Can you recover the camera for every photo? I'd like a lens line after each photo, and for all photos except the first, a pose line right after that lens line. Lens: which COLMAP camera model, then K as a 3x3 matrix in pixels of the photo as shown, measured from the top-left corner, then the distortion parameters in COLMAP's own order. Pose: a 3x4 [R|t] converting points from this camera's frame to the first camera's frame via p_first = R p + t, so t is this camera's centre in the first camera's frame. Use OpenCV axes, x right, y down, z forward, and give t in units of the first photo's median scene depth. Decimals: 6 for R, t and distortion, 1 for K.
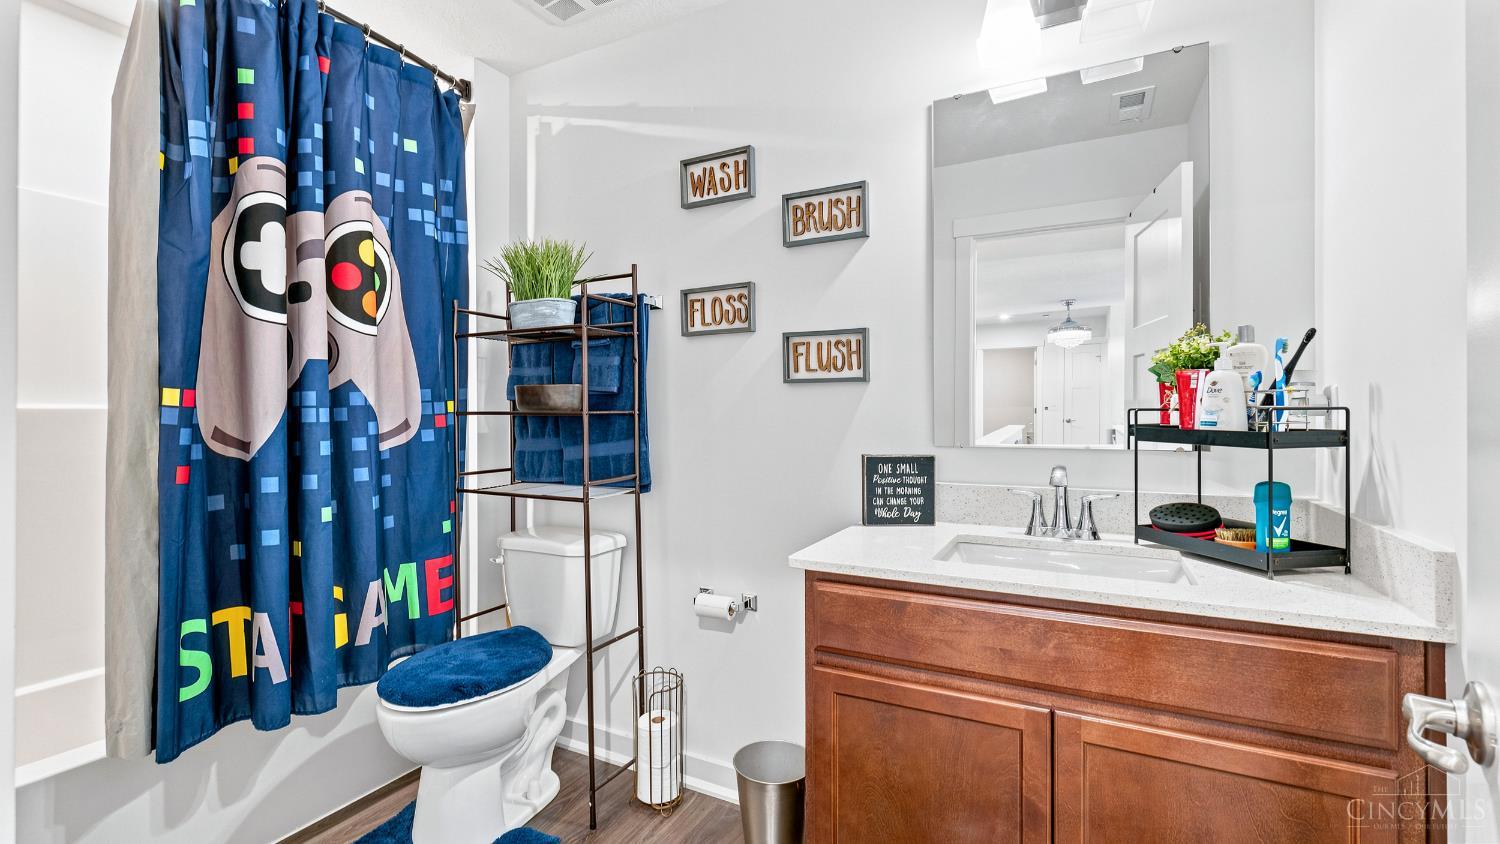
lens RADIAL K [[650.4, 0, 750.4], [0, 650.4, 425.5], [0, 0, 1]] dist [-0.003293, -0.000545]
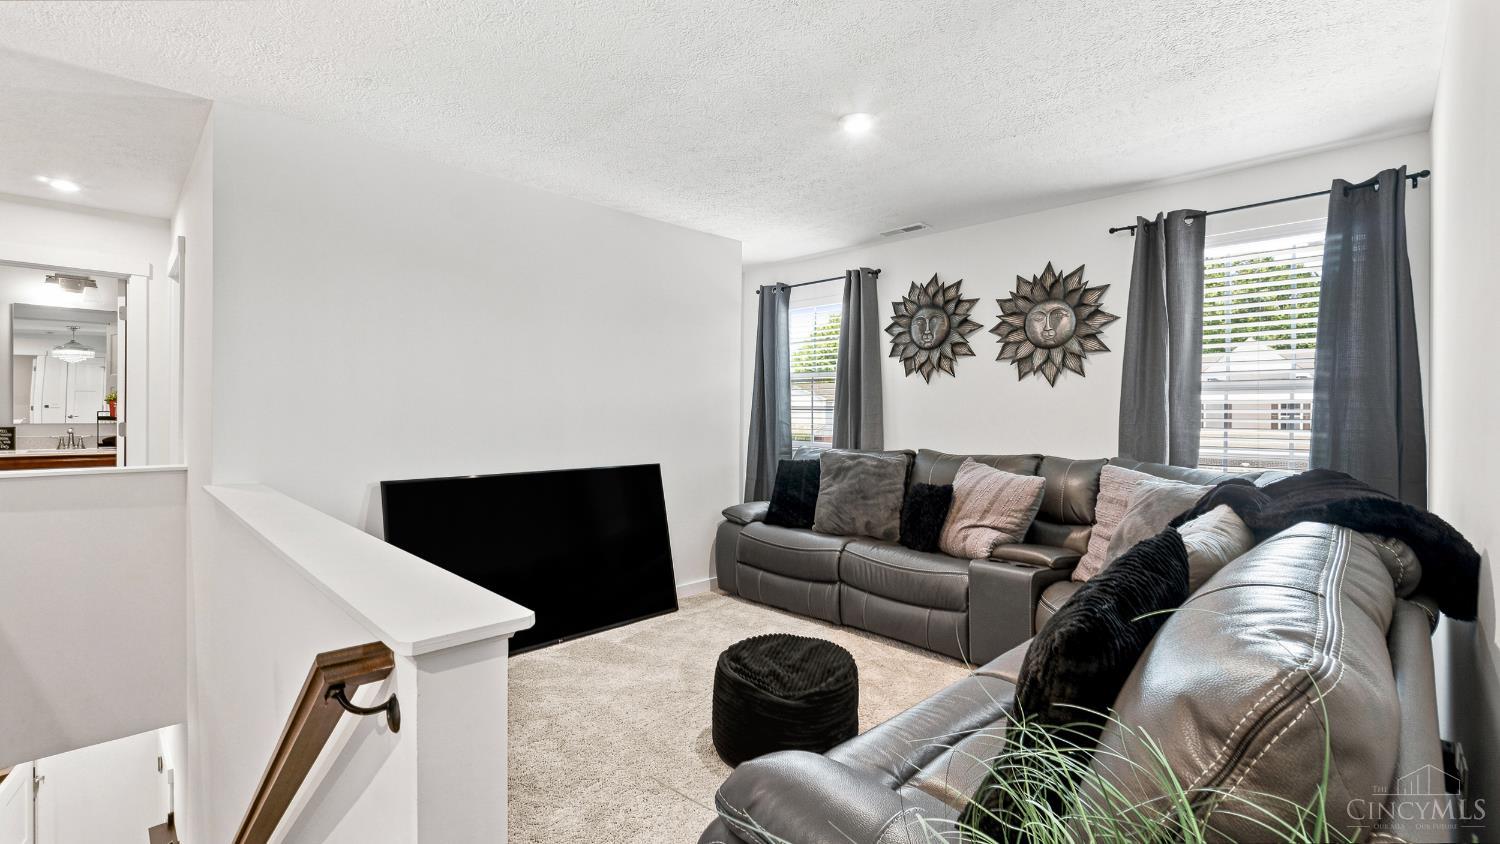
lens RADIAL K [[650.4, 0, 750.4], [0, 650.4, 425.5], [0, 0, 1]] dist [-0.003293, -0.000545]
pose [[0.303675, -0.008957, 0.952734, -1.475443], [0.007358, 0.999948, 0.007056, 0.044647], [-0.952747, 0.004868, 0.303725, -3.019259]]
